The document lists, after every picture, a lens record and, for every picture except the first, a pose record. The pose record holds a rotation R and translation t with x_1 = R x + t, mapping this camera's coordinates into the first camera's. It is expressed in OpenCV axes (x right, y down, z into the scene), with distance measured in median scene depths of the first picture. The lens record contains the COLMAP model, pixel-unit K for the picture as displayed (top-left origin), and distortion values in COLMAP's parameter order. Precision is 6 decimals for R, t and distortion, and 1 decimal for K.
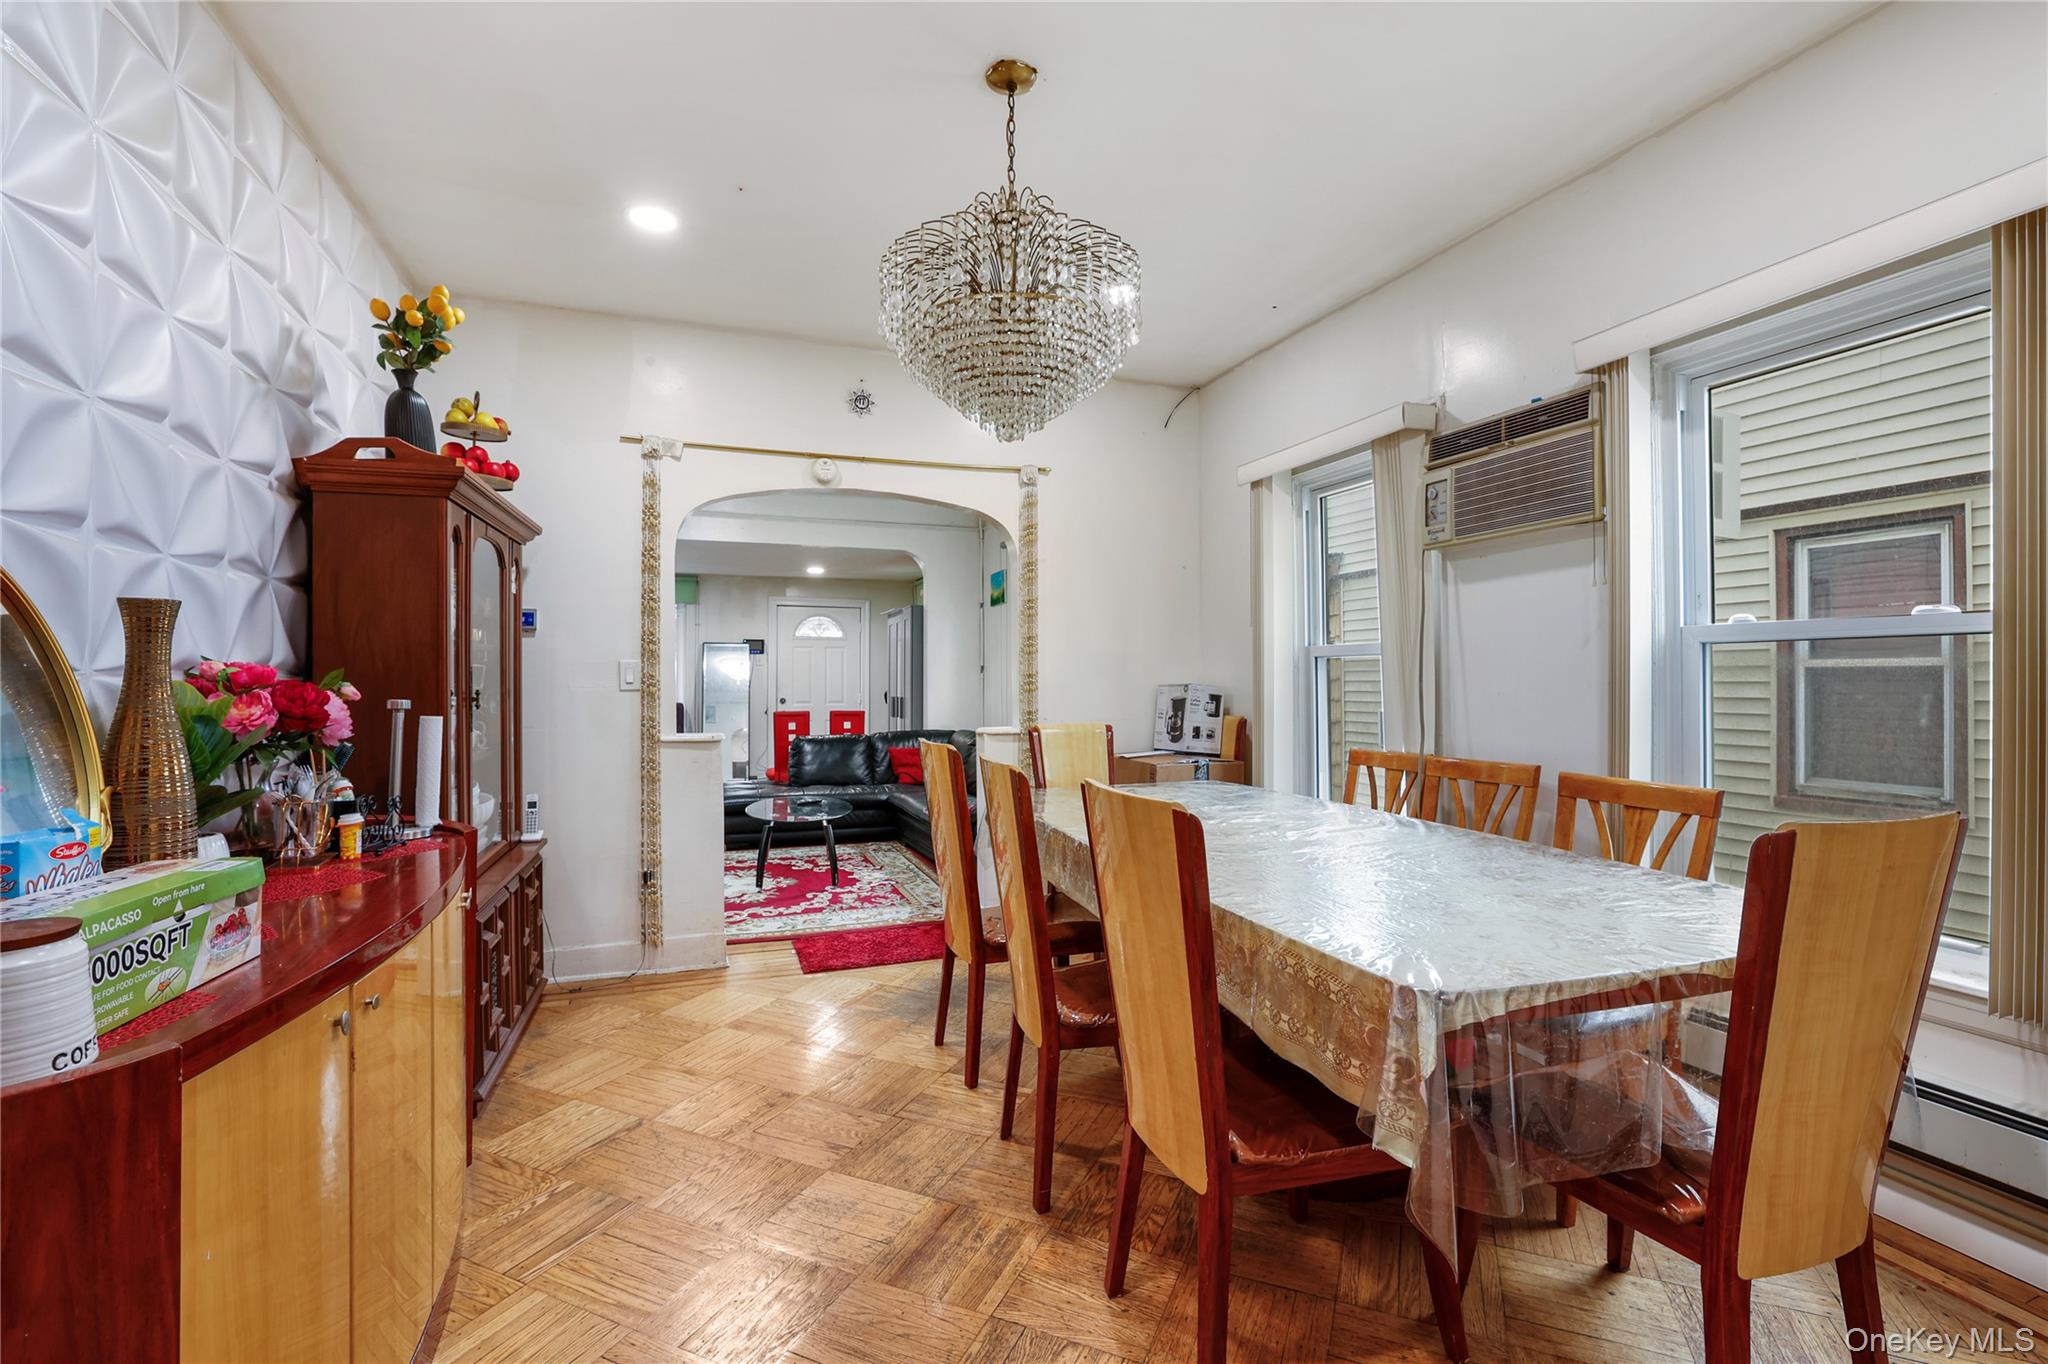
lens RADIAL K [[906.5, 0, 1024.0], [0, 906.5, 682.0], [0, 0, 1]] dist [-0.056538, 0.018872]
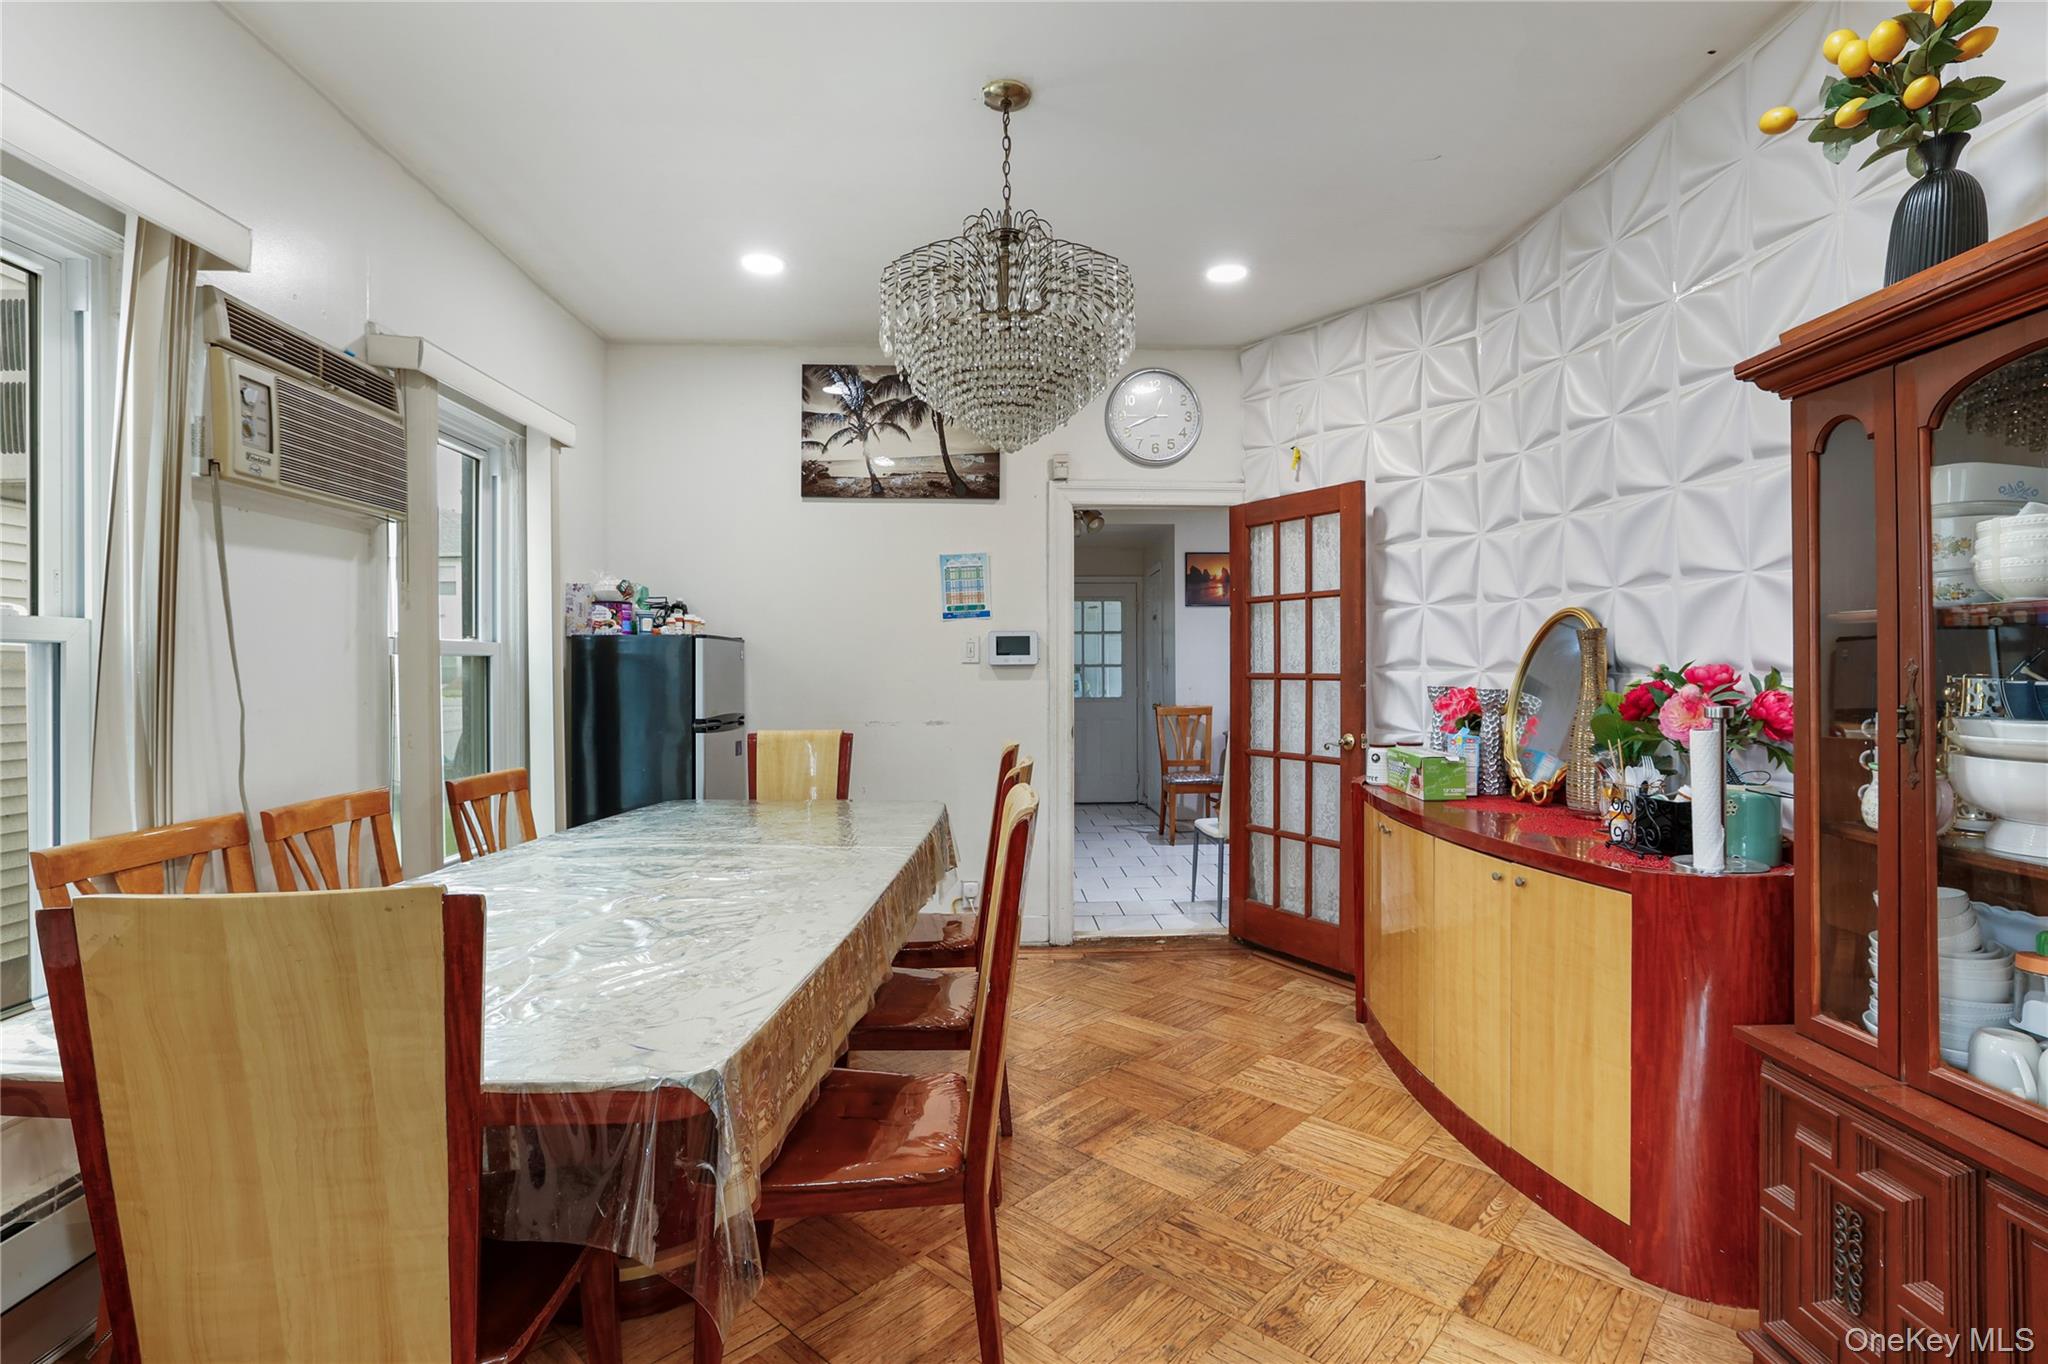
lens RADIAL K [[981.9, 0, 1033.8], [0, 981.9, 672.6], [0, 0, 1]] dist [0.001262, 0.000098]
pose [[-0.952395, 0.004385, 0.304835, -0.307046], [0.007071, 0.999945, 0.007709, -0.019908], [-0.304785, 0.009497, -0.952374, 1.648878]]
